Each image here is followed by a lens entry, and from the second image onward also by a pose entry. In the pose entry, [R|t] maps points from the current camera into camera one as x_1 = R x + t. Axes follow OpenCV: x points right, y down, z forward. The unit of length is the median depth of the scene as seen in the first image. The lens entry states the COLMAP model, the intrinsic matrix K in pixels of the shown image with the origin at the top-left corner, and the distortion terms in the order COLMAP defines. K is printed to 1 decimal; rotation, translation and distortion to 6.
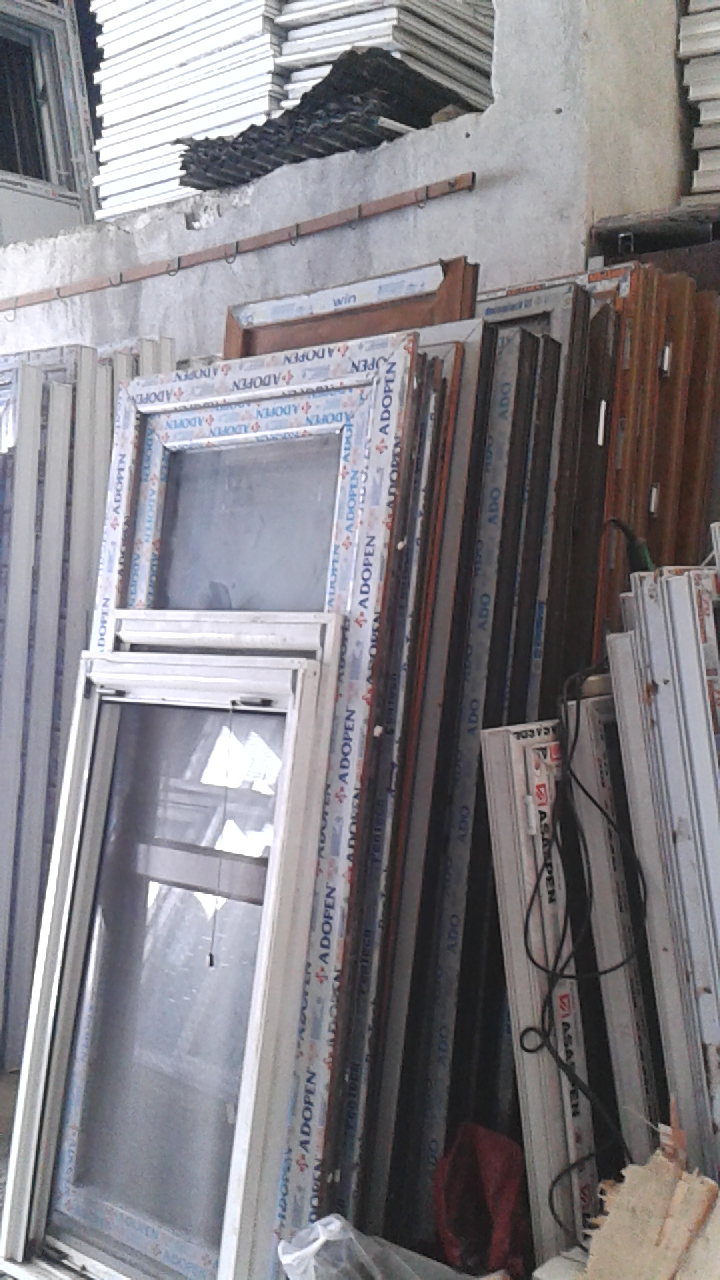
lens RADIAL K [[1255.1, 0, 362.7], [0, 1255.1, 675.4], [0, 0, 1]] dist [0.215799, -0.535270]
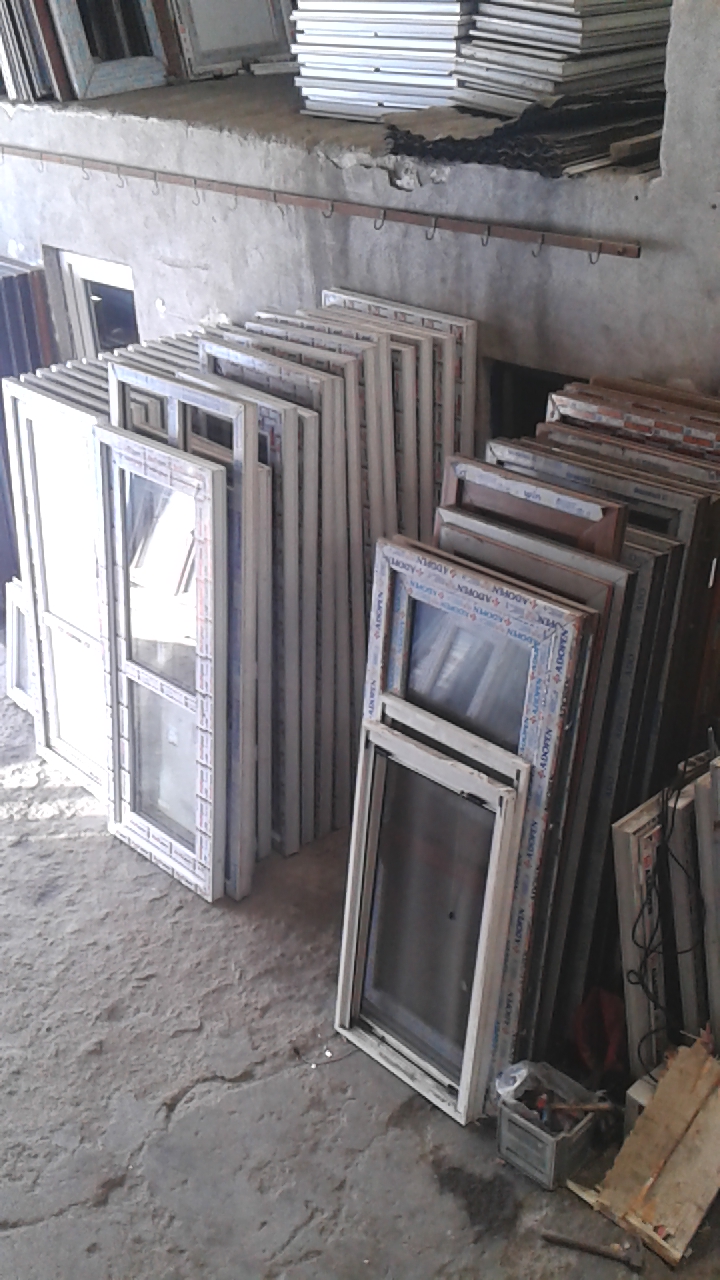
lens RADIAL K [[1255.1, 0, 362.7], [0, 1255.1, 675.4], [0, 0, 1]] dist [0.215799, -0.535270]
pose [[0.993515, 0.012468, -0.113012, -0.046039], [0.039833, 0.892803, 0.448682, -0.854619], [0.106491, -0.450274, 0.886517, -0.416864]]
